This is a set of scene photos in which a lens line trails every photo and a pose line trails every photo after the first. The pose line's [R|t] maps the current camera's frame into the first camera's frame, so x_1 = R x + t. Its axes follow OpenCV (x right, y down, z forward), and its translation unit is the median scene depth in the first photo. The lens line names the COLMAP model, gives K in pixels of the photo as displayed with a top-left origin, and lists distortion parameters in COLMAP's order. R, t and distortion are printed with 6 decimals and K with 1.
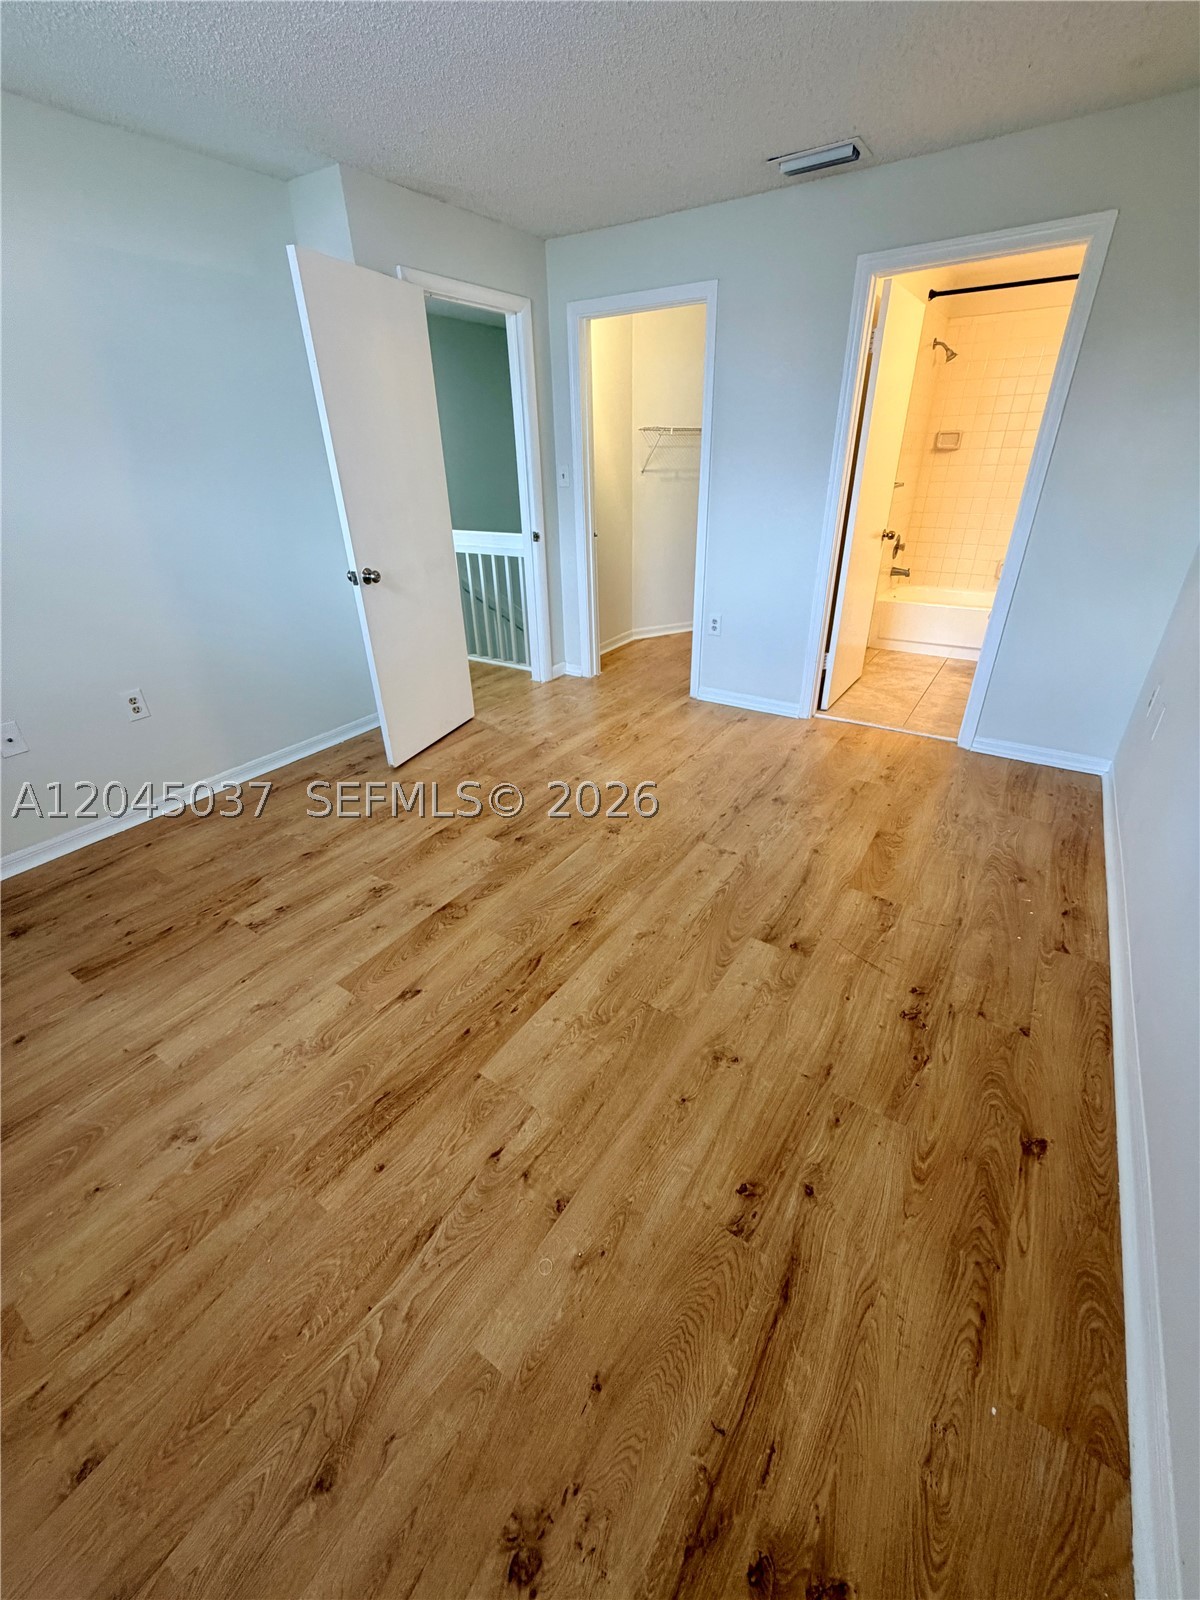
lens RADIAL K [[638.0, 0, 595.5], [0, 638.0, 795.8], [0, 0, 1]] dist [-0.001571, 0.000657]
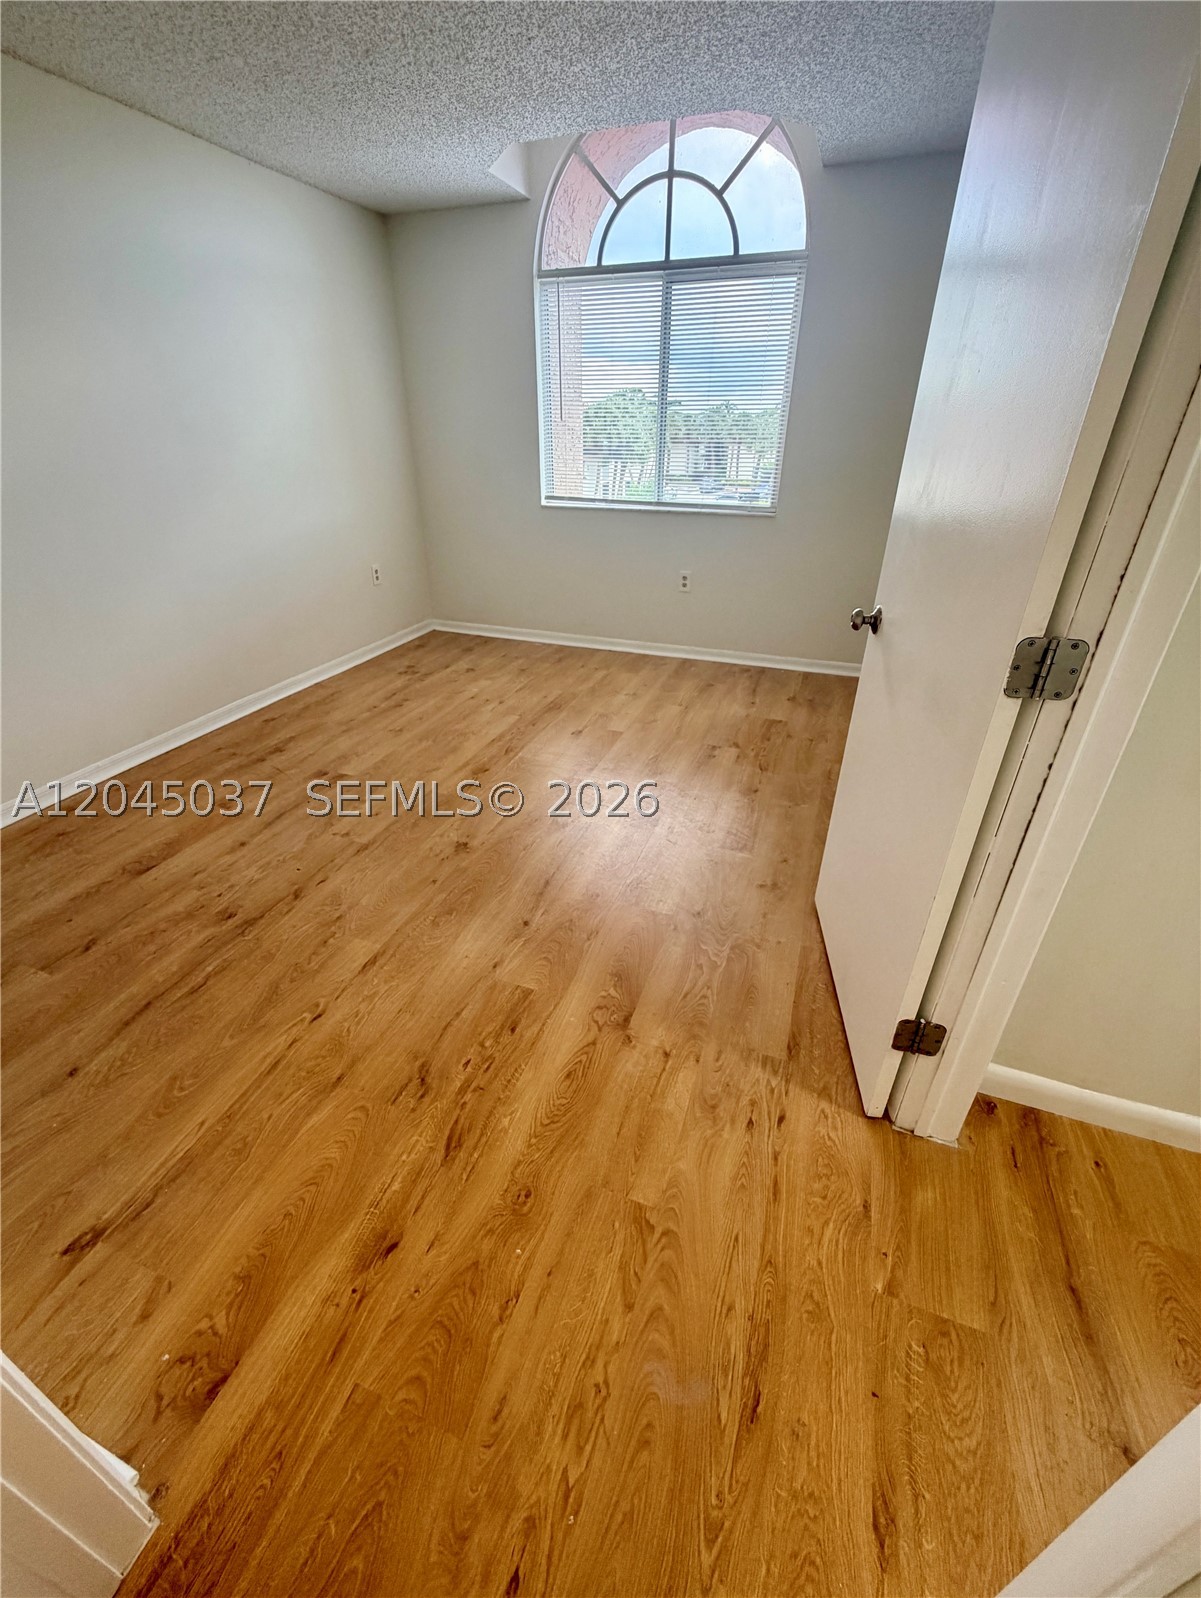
lens RADIAL K [[652.9, 0, 602.4], [0, 652.9, 790.7], [0, 0, 1]] dist [0.000382, 0.000119]
pose [[-0.969325, 0.136482, -0.204405, 0.020195], [-0.099896, 0.541086, 0.835013, -1.030084], [0.224565, 0.829818, -0.510855, 1.955100]]
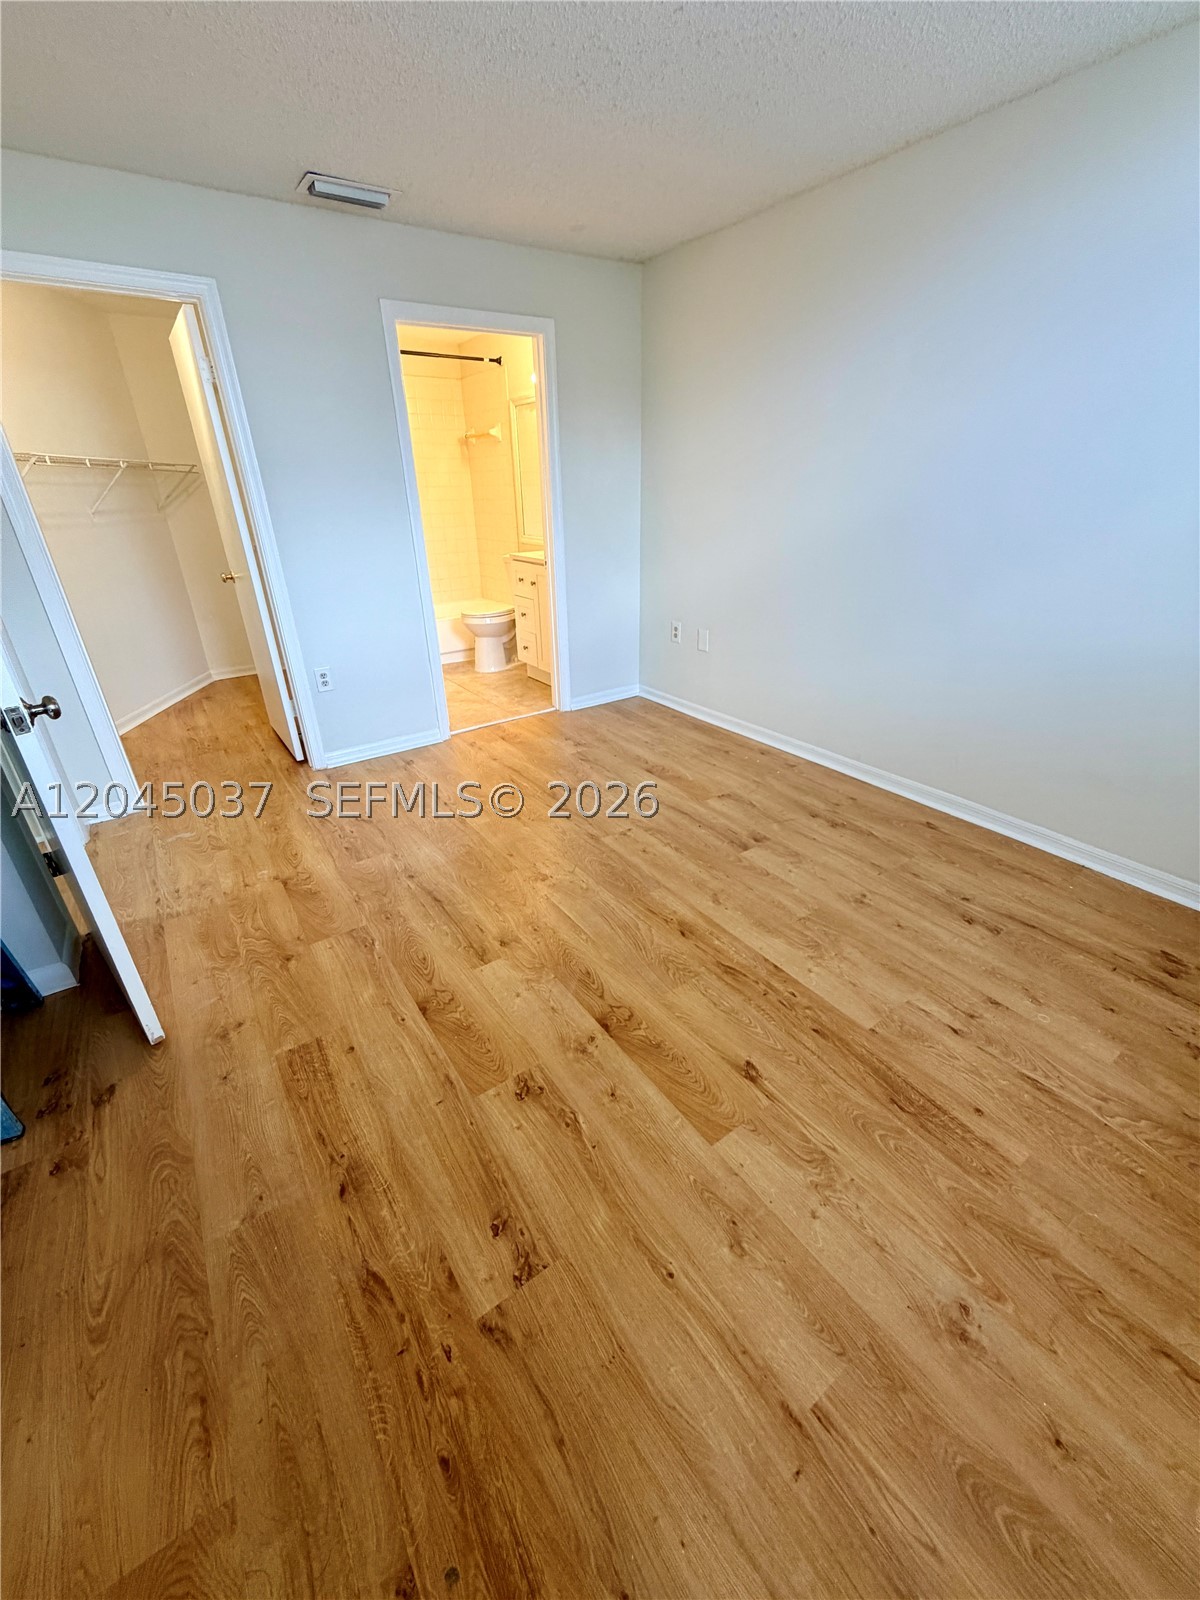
lens RADIAL K [[638.0, 0, 601.7], [0, 638.0, 798.6], [0, 0, 1]] dist [-0.001571, 0.000657]
pose [[0.365181, -0.399747, 0.840741, -0.905139], [0.453611, 0.865056, 0.214279, -0.274308], [-0.812945, 0.303119, 0.497231, 0.595757]]
